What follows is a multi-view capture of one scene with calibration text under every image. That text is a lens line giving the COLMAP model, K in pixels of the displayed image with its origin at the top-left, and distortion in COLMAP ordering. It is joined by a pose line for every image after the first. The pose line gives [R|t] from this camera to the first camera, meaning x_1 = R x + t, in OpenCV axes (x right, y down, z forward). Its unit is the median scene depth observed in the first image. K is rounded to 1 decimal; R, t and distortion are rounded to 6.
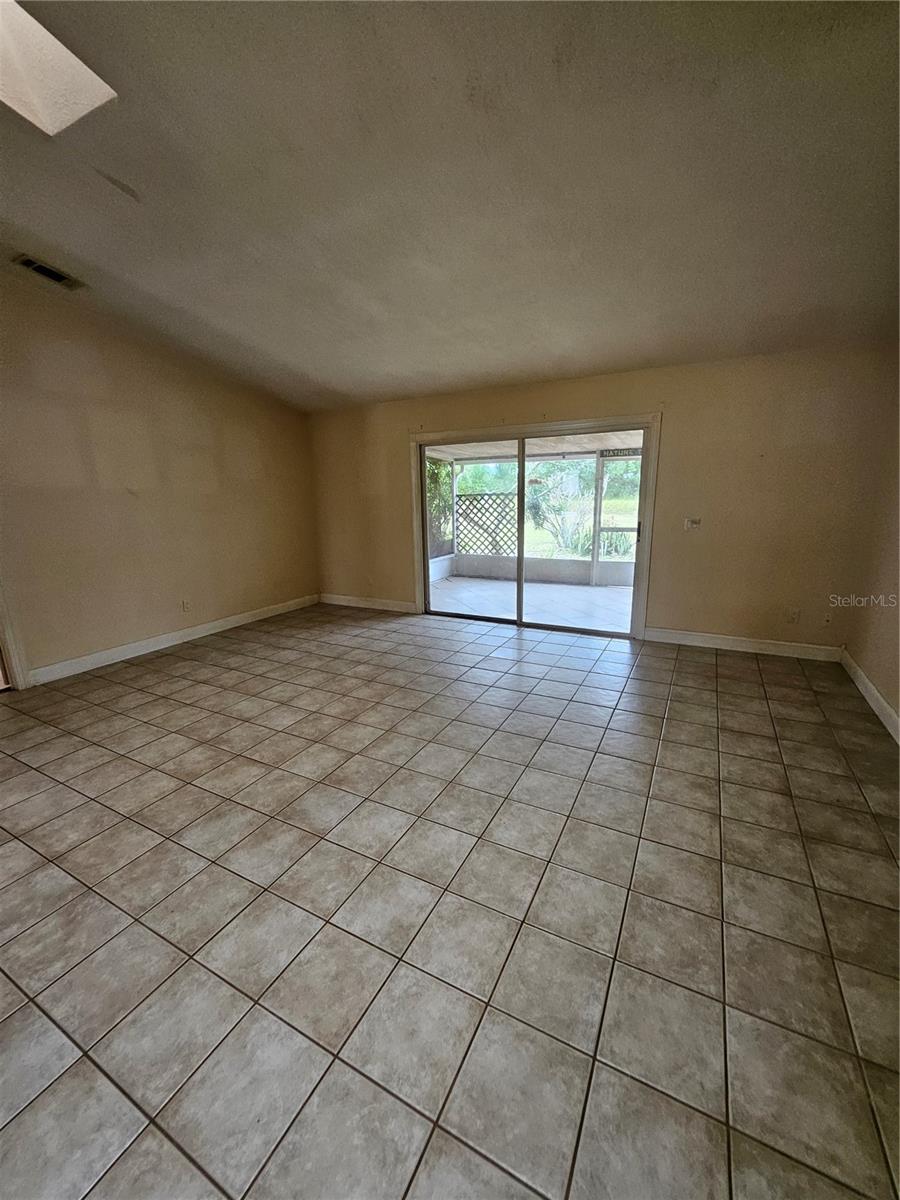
lens RADIAL K [[476.1, 0, 451.1], [0, 476.1, 596.8], [0, 0, 1]] dist [0.000328, 0.000634]
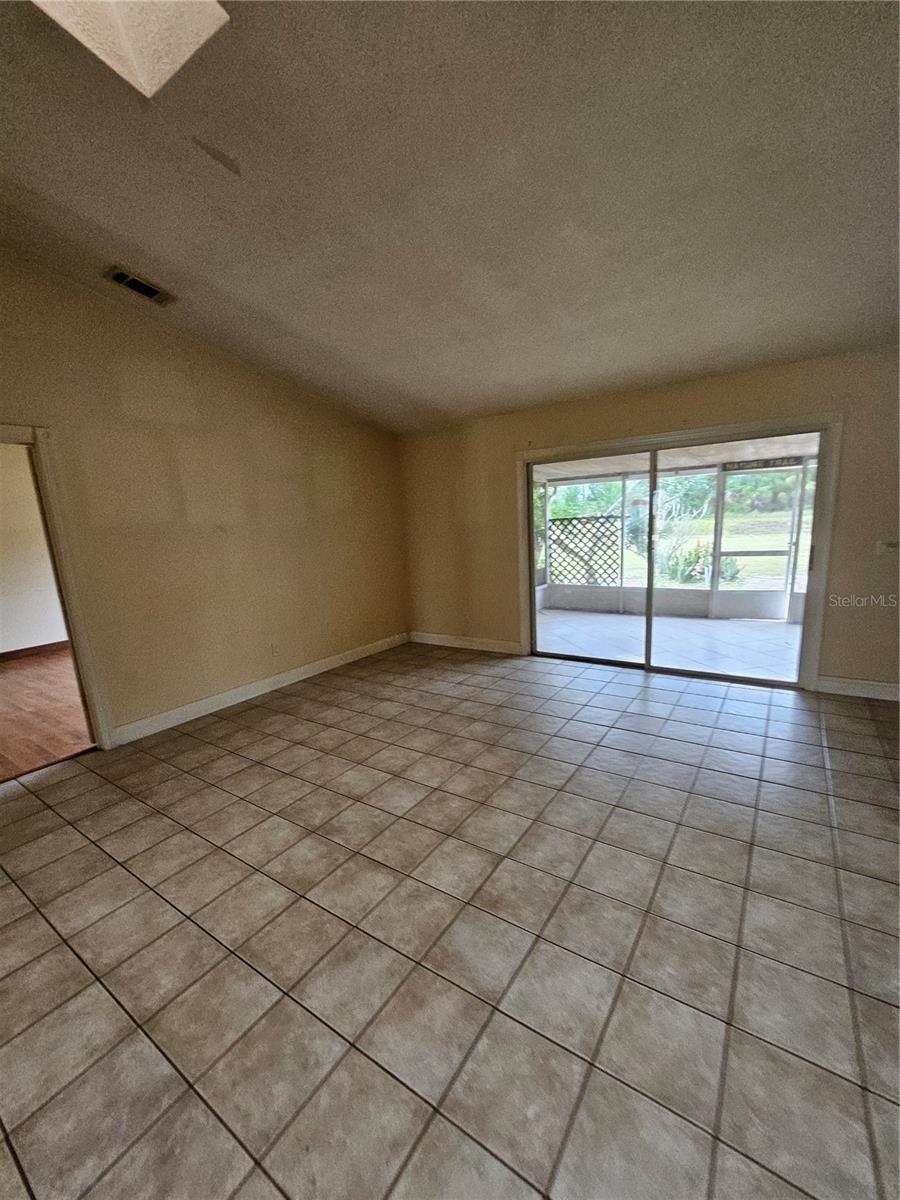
lens RADIAL K [[476.1, 0, 454.0], [0, 476.1, 610.2], [0, 0, 1]] dist [0.000328, 0.000634]
pose [[0.994245, -0.009188, -0.106733, -0.161900], [0.006477, 0.999648, -0.025722, -0.041103], [0.106932, 0.024882, 0.993955, 0.180141]]
